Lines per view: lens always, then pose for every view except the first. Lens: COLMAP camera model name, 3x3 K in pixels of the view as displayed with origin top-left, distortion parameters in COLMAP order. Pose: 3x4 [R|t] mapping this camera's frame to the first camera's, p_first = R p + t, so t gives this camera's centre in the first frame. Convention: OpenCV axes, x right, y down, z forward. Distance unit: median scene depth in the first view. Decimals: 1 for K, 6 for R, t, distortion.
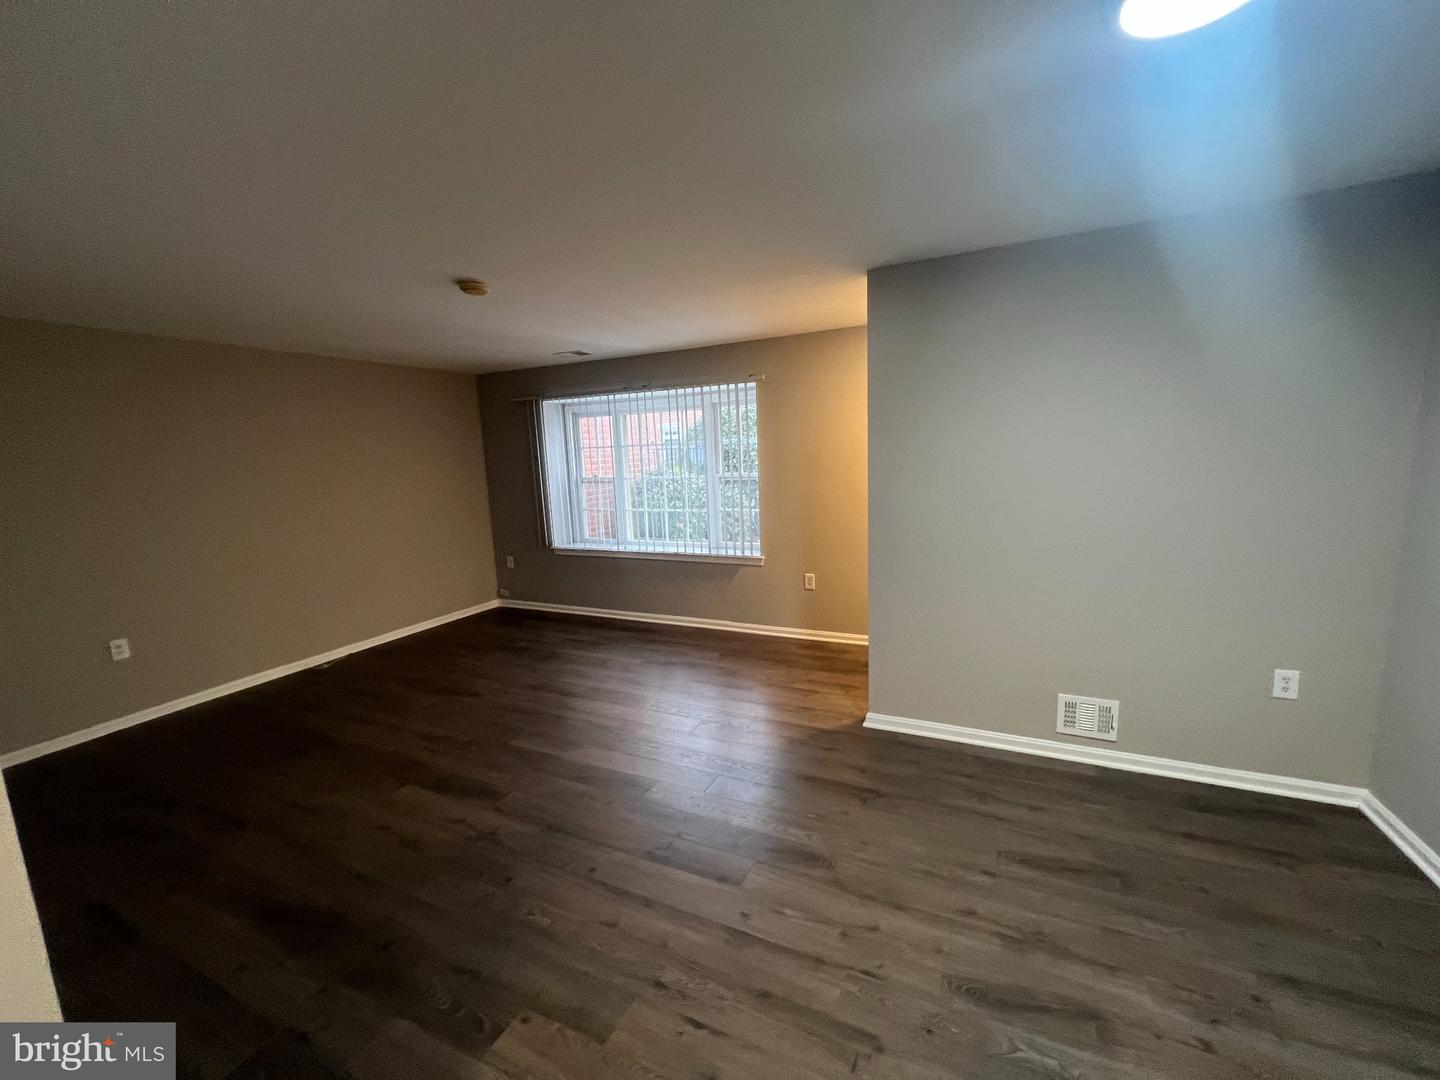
lens RADIAL K [[574.9, 0, 722.4], [0, 574.9, 539.7], [0, 0, 1]] dist [0.000145, 0.000047]
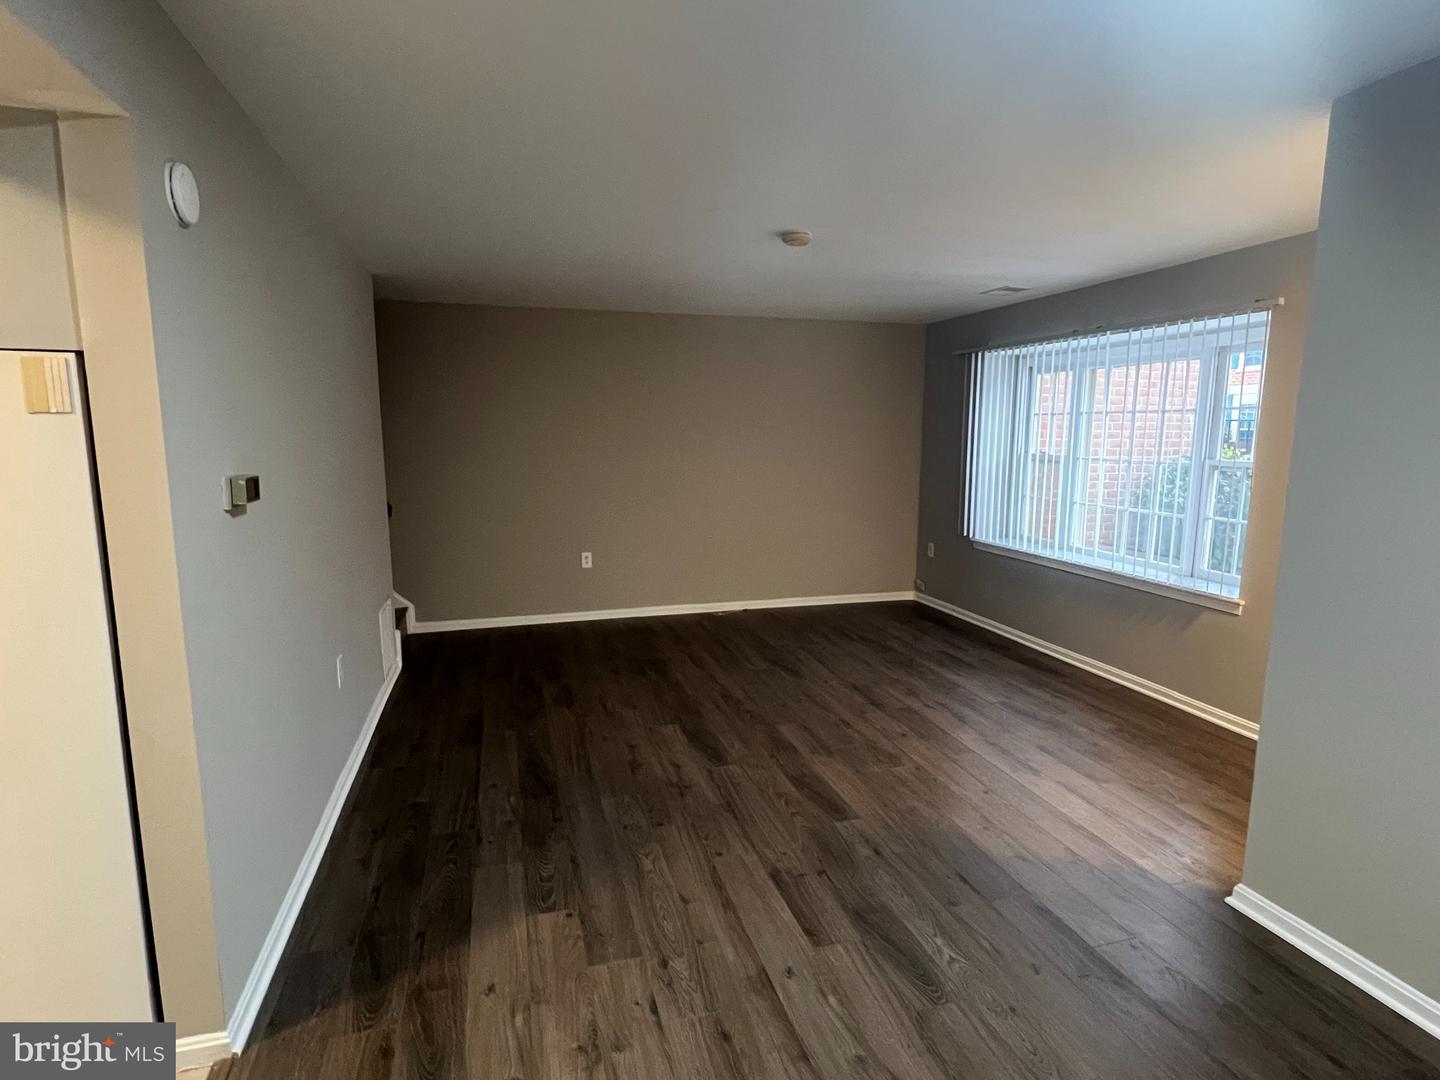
lens RADIAL K [[745.5, 0, 720.0], [0, 745.5, 540.0], [0, 0, 1]] dist [0.002852, -0.000634]
pose [[0.663549, 0.149619, -0.733019, 0.405304], [-0.142101, 0.987167, 0.072861, -0.018971], [0.734514, 0.055816, 0.676295, 0.093873]]
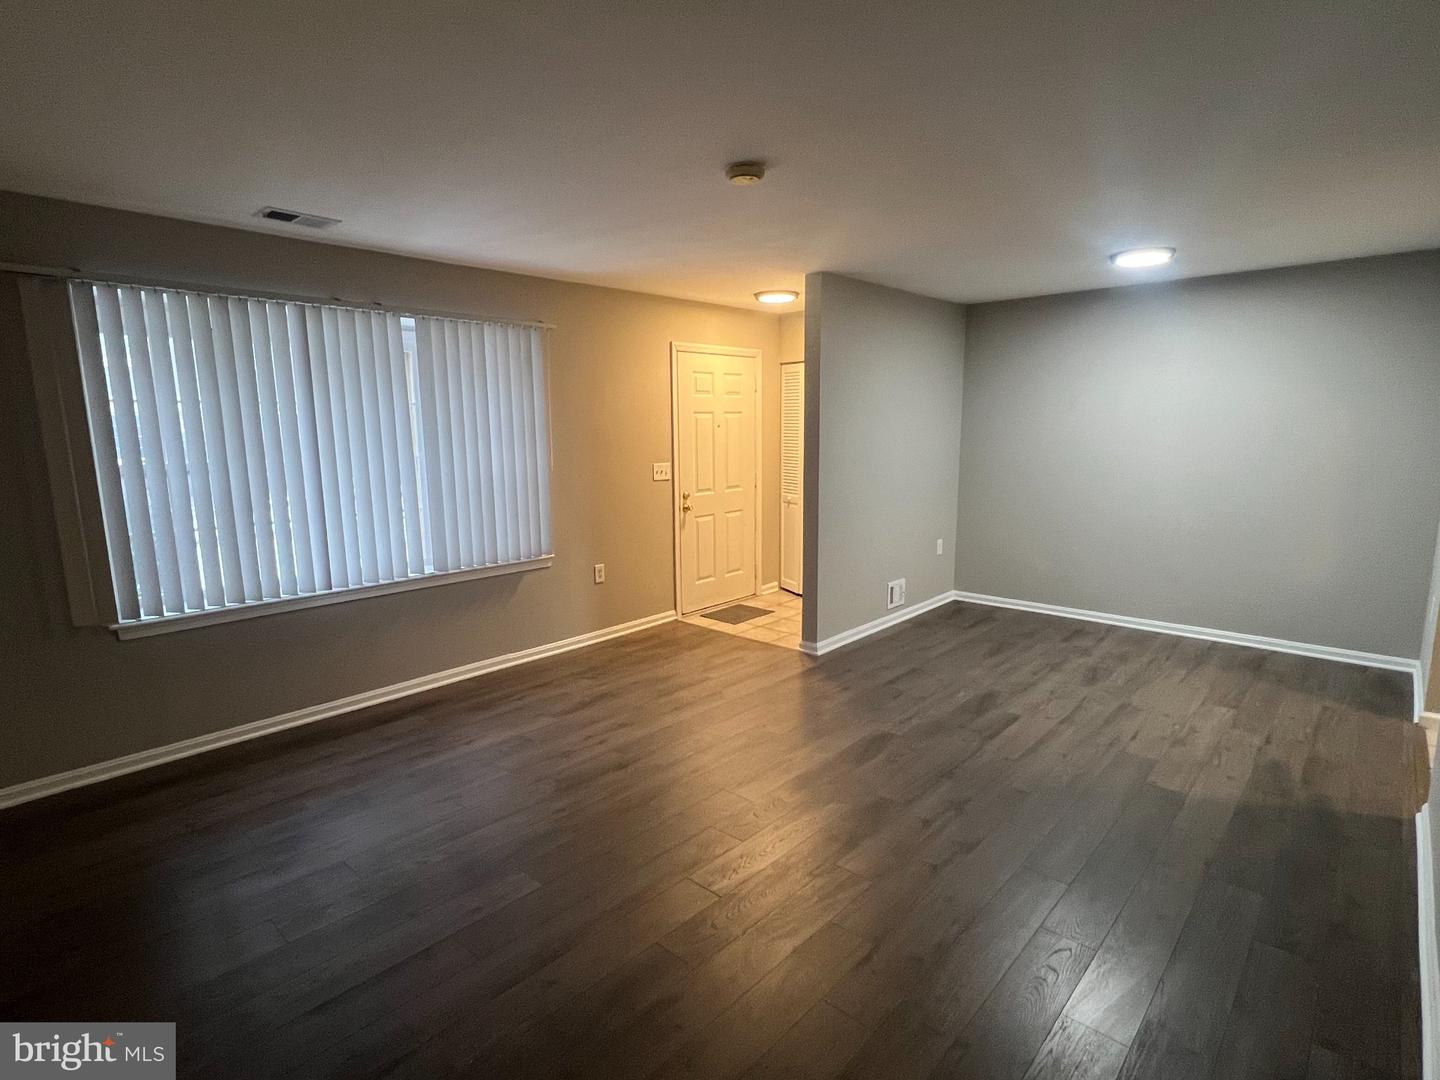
lens RADIAL K [[745.5, 0, 720.0], [0, 745.5, 540.0], [0, 0, 1]] dist [0.002852, -0.000634]
pose [[0.292923, -0.113892, 0.949329, -1.228662], [0.141724, 0.987084, 0.074692, -0.049606], [-0.945574, 0.112663, 0.305281, 0.701531]]
